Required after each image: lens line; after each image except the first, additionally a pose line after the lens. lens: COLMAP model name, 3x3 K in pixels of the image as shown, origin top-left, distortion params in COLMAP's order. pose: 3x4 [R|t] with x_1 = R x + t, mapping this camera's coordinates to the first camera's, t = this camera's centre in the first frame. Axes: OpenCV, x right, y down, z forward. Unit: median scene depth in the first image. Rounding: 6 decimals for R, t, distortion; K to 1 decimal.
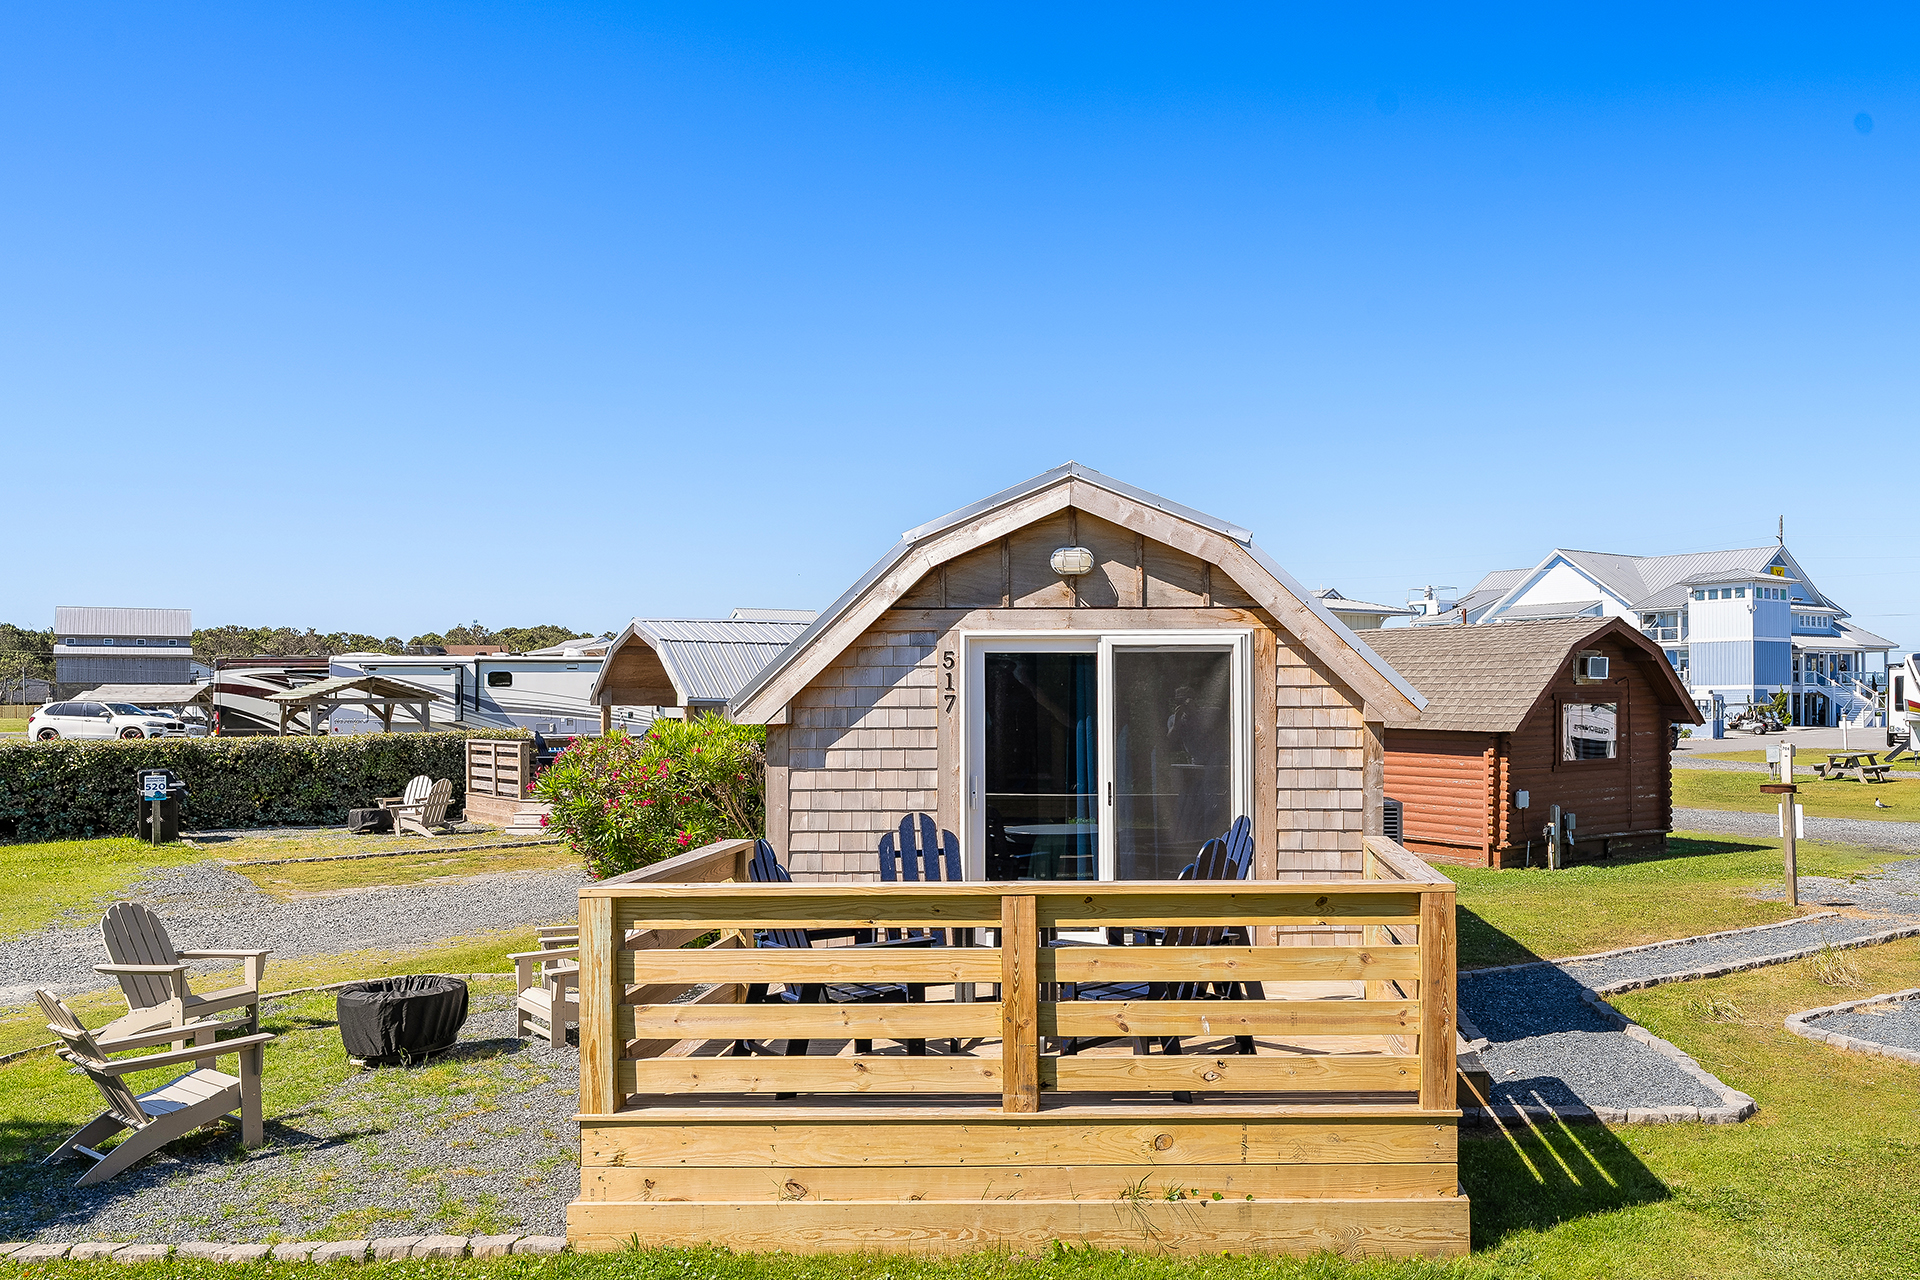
lens RADIAL K [[1453.1, 0, 966.1], [0, 1453.1, 658.6], [0, 0, 1]] dist [-0.027305, 0.006172]
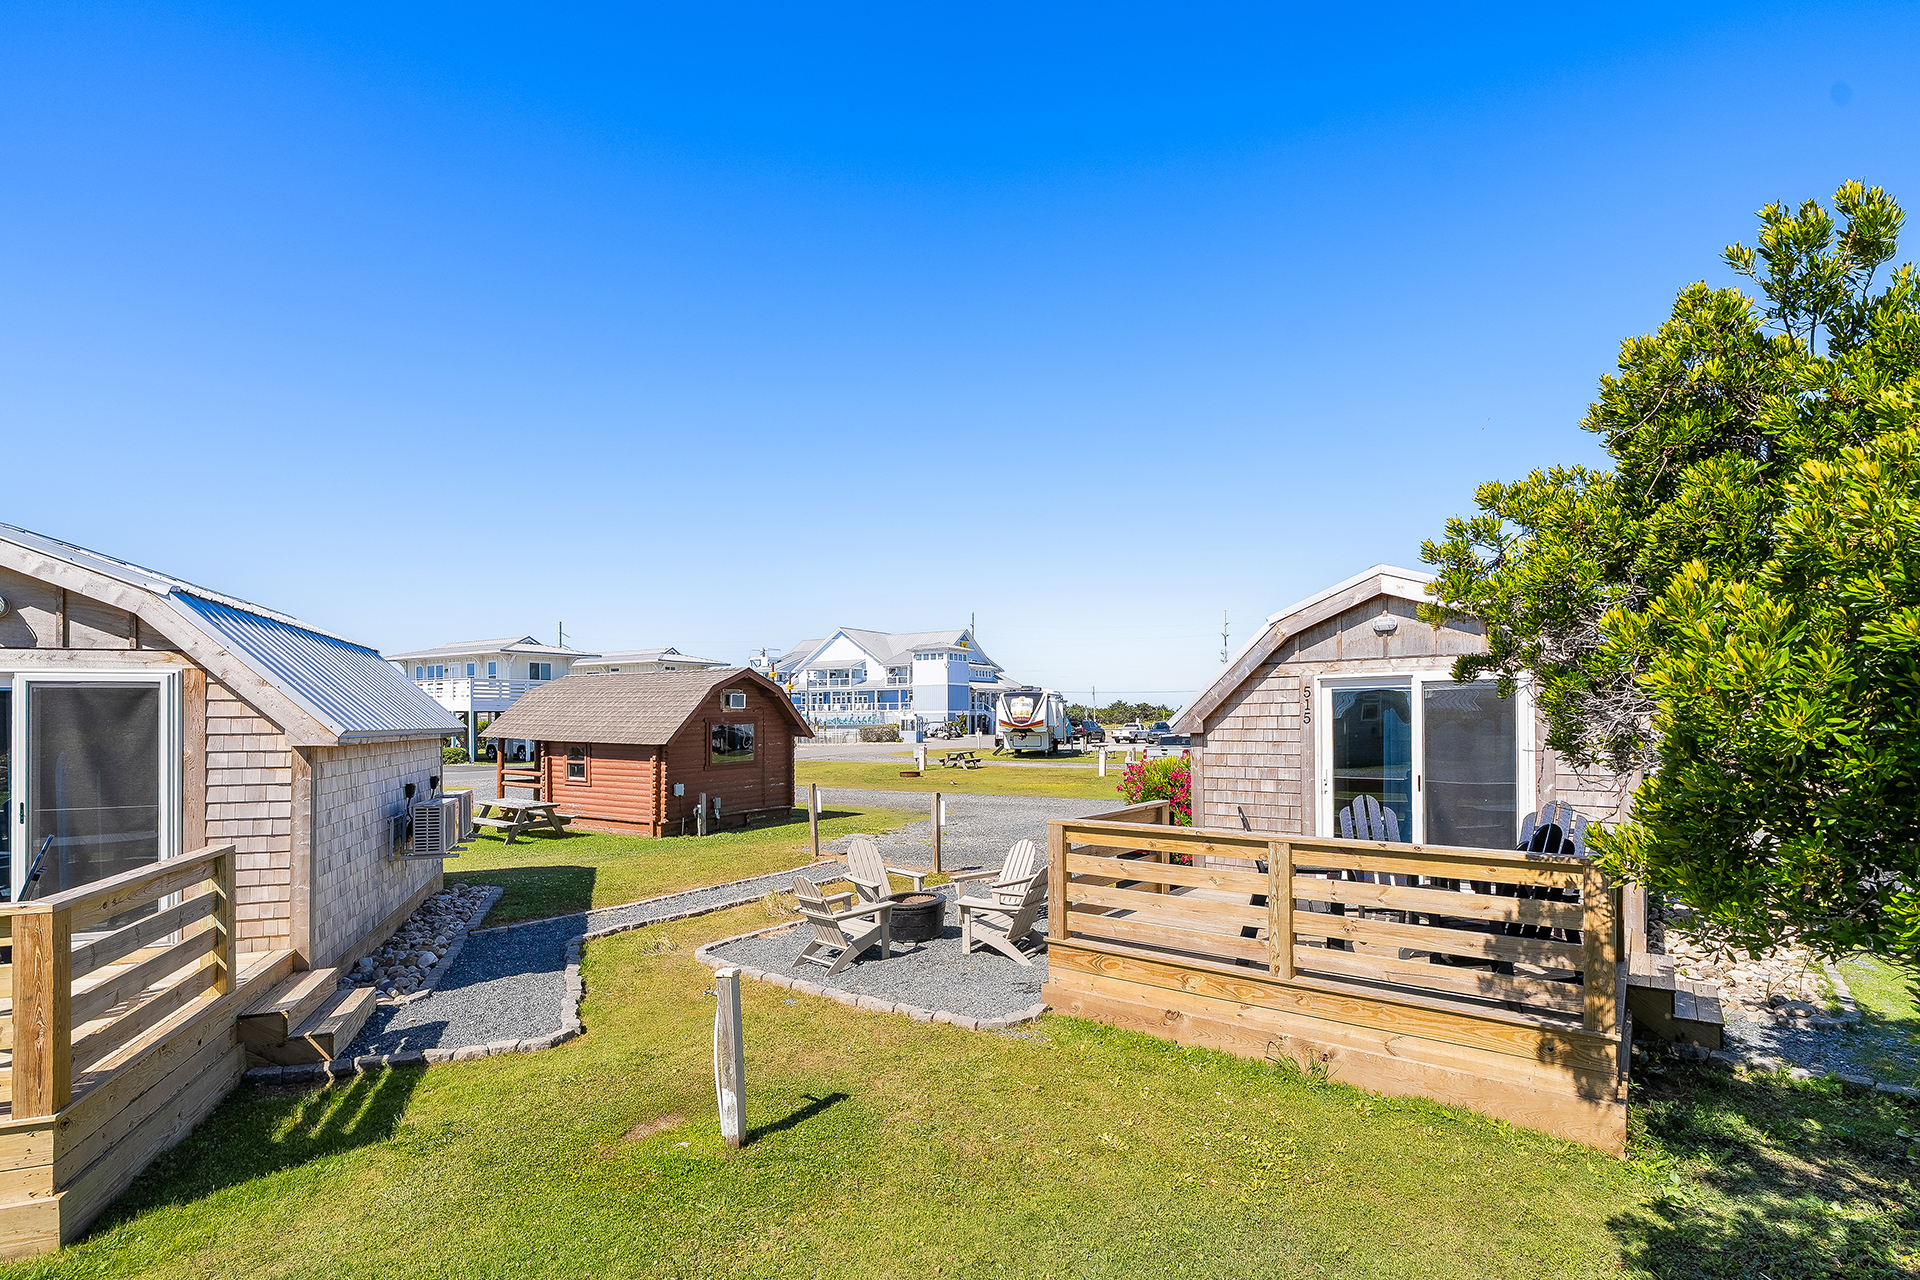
lens RADIAL K [[876.6, 0, 937.0], [0, 876.6, 697.6], [0, 0, 1]] dist [-0.000594, 0.002006]
pose [[0.934326, 0.003893, 0.356400, 0.515112], [-0.005679, 0.999976, 0.003965, -0.003414], [-0.356376, -0.005728, 0.934325, 0.111381]]
